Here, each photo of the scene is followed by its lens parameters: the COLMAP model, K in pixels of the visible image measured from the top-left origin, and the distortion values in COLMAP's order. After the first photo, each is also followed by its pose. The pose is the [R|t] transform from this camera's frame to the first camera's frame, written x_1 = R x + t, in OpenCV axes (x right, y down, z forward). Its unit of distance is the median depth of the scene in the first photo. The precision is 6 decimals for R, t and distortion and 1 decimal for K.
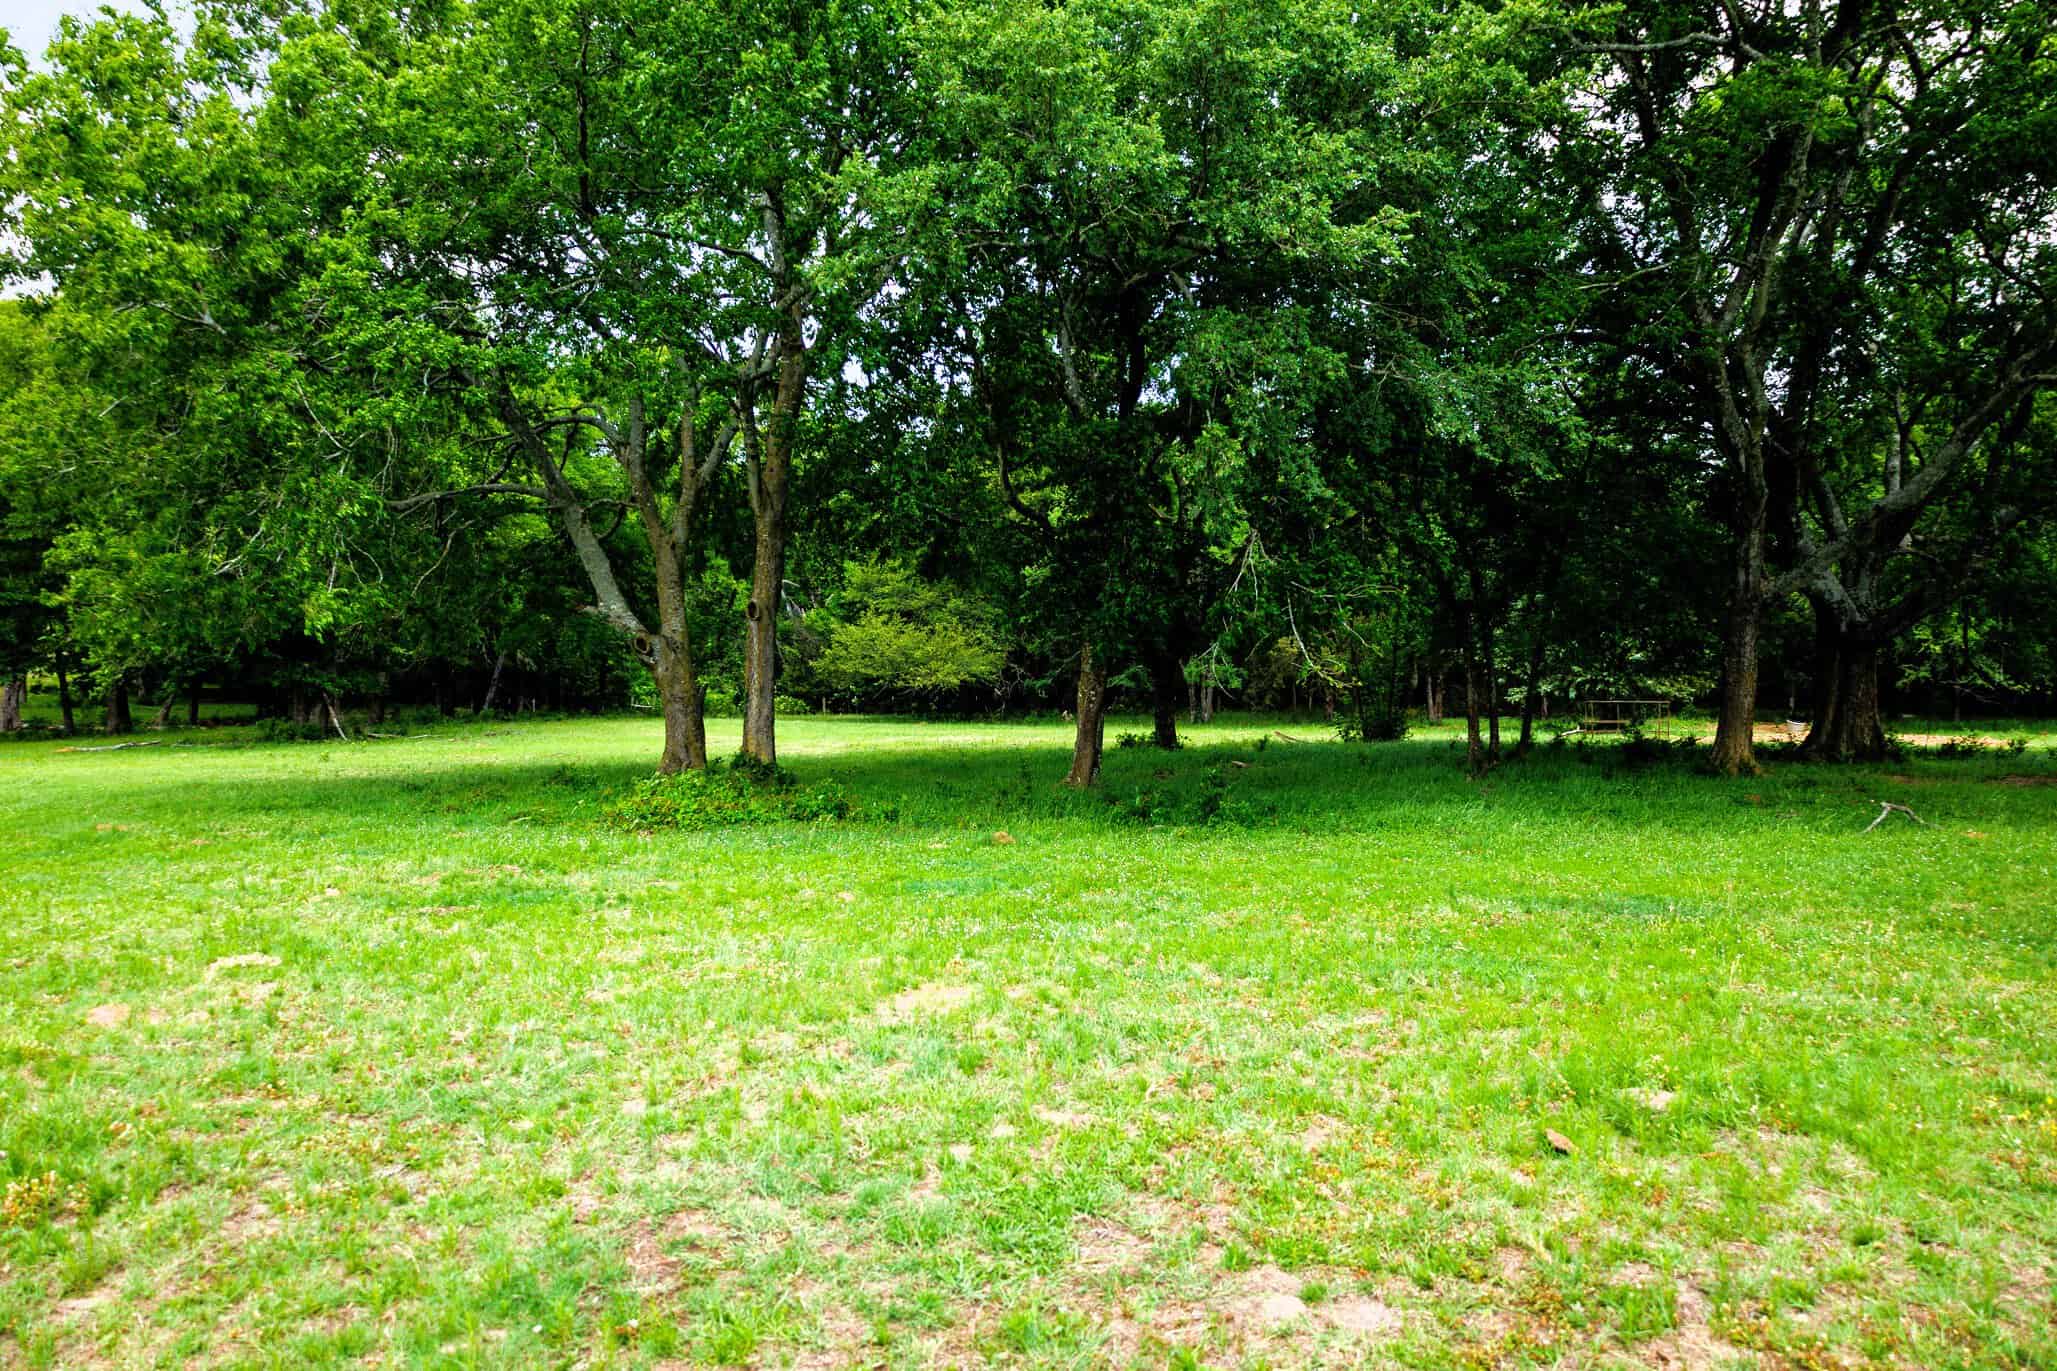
lens RADIAL K [[1354.5, 0, 1028.5], [0, 1354.5, 685.5], [0, 0, 1]] dist [0.005863, 0.001134]
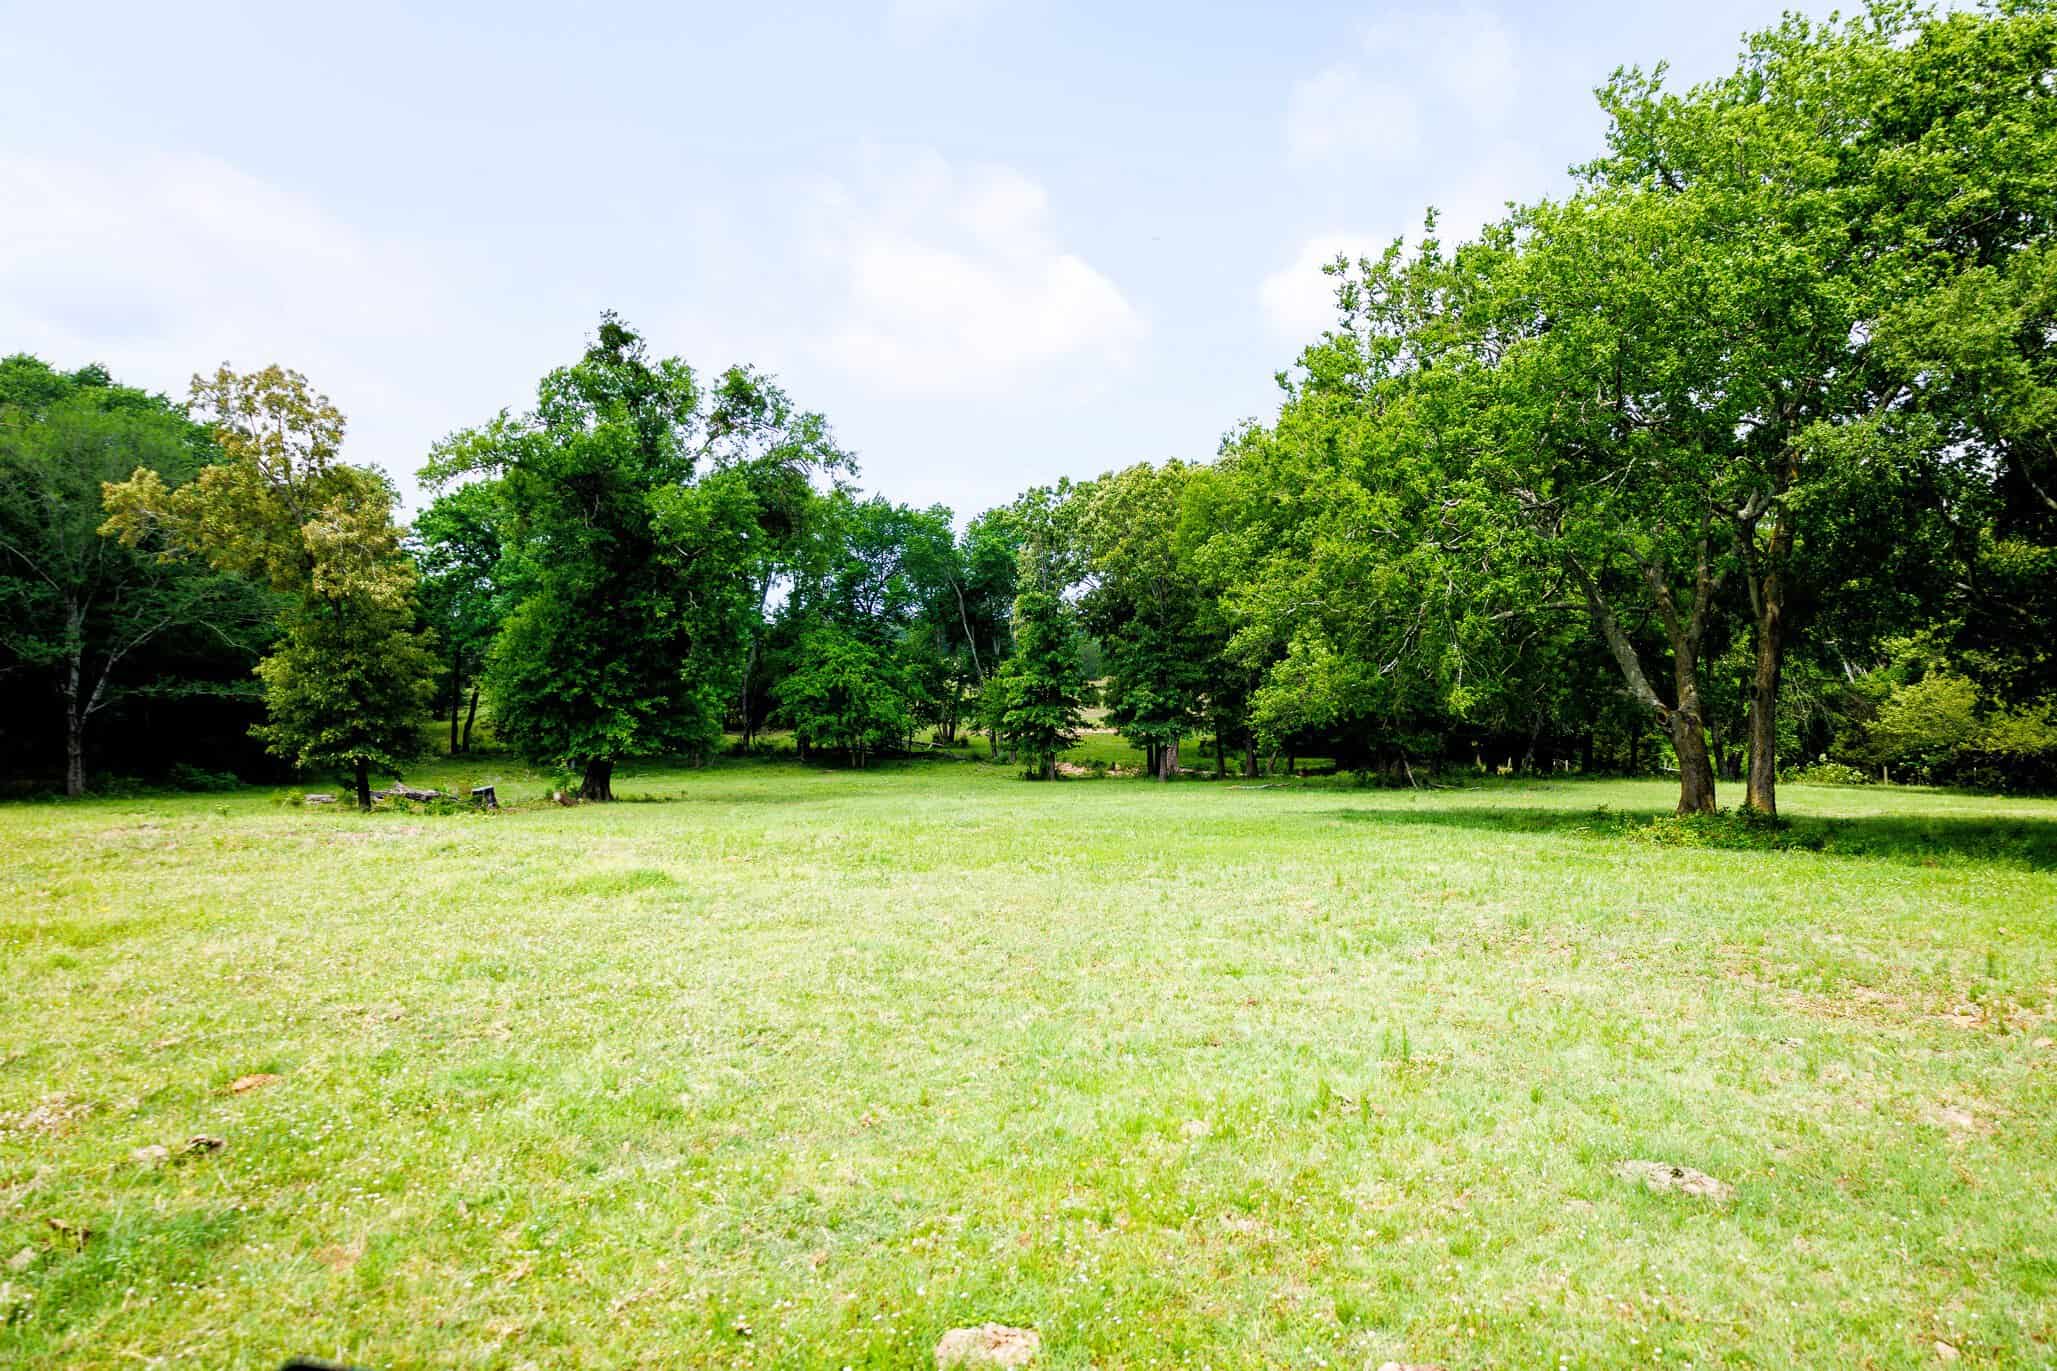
lens RADIAL K [[1344.5, 0, 1004.3], [0, 1344.5, 701.5], [0, 0, 1]] dist [-0.002011, 0.002786]
pose [[0.737913, -0.002851, -0.674889, 0.091841], [-0.020855, 0.999417, -0.027024, 0.001762], [0.674573, 0.034016, 0.737424, -0.291073]]
